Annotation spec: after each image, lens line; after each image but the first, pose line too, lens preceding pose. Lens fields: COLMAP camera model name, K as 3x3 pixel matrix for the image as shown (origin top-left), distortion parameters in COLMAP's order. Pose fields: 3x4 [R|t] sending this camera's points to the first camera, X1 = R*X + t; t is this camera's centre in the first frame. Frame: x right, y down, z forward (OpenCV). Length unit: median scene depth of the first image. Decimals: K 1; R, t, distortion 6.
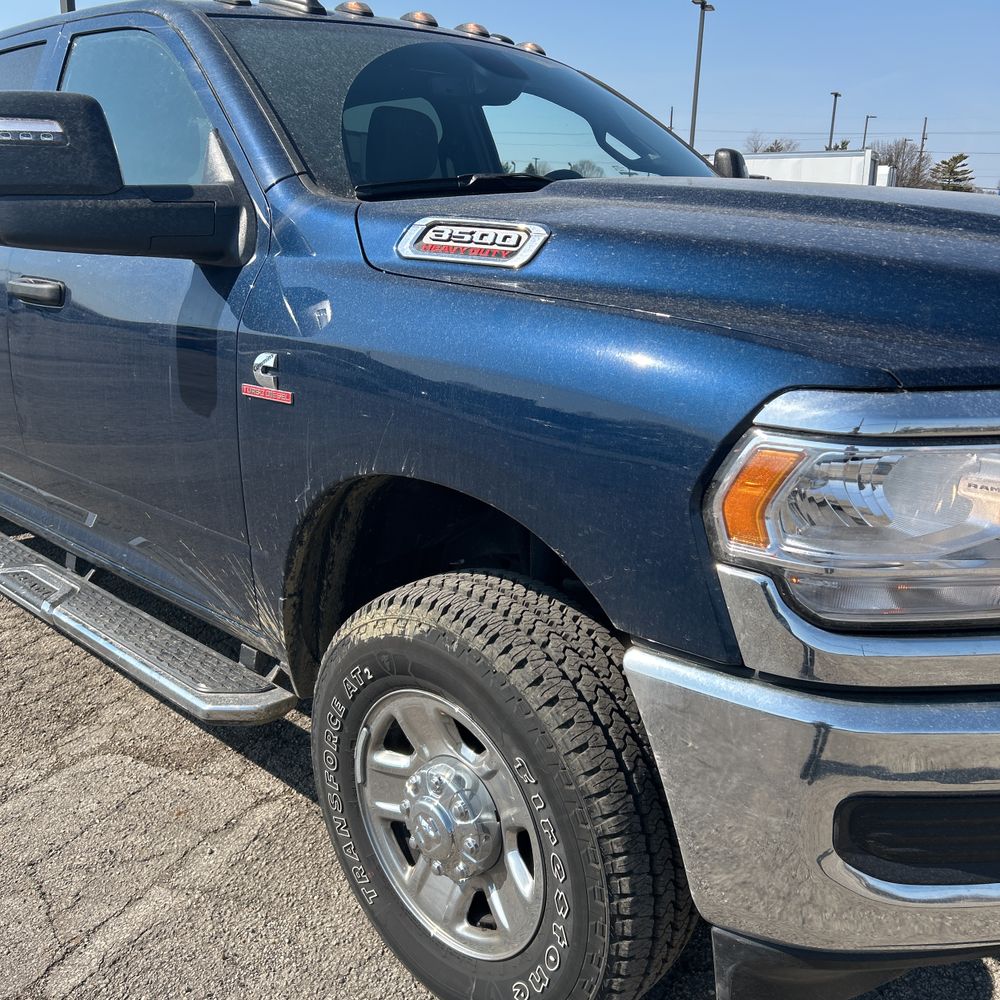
lens RADIAL K [[998.8, 0, 500.0], [0, 998.8, 500.0], [0, 0, 1]] dist [0.038979, -0.025481]
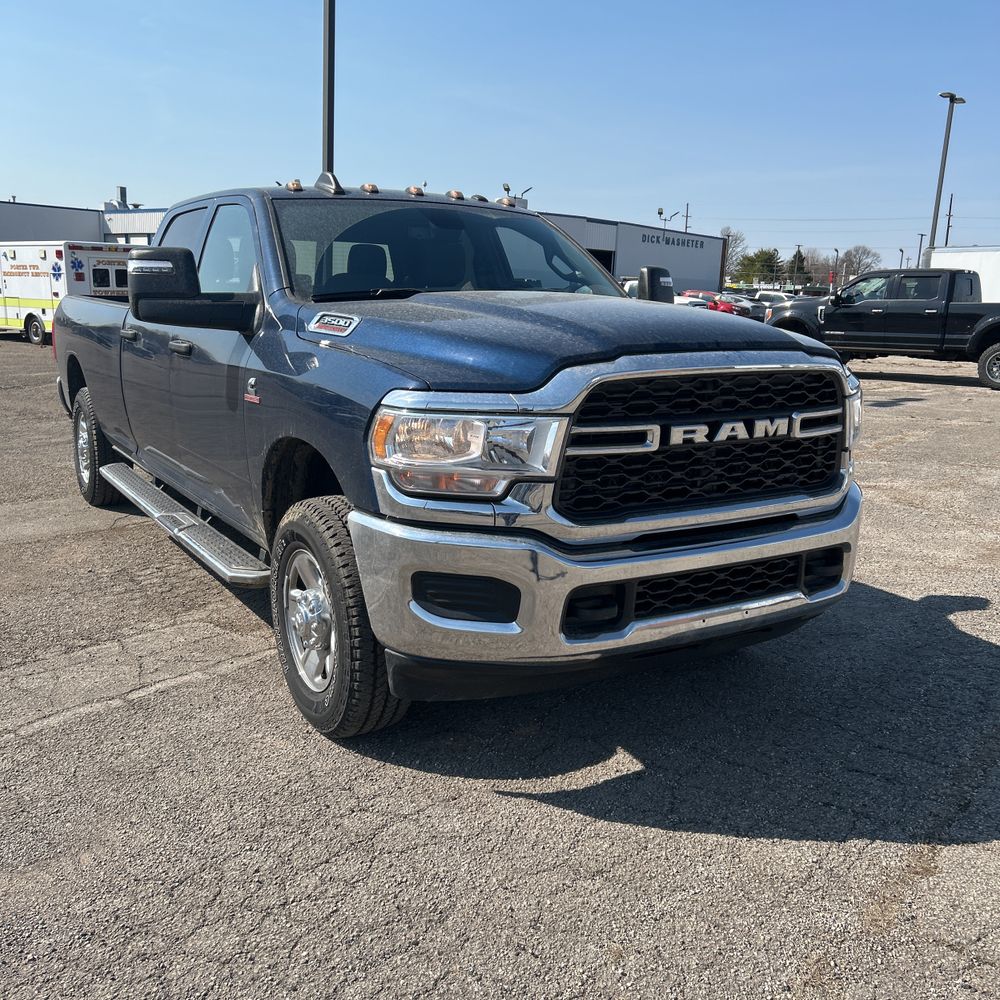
lens RADIAL K [[984.7, 0, 510.3], [0, 984.7, 523.7], [0, 0, 1]] dist [0.094686, -0.308033]
pose [[0.970944, 0.067648, -0.229545, 0.693106], [-0.080113, 0.995751, -0.045413, 0.178368], [0.225498, 0.062483, 0.972238, -0.726473]]
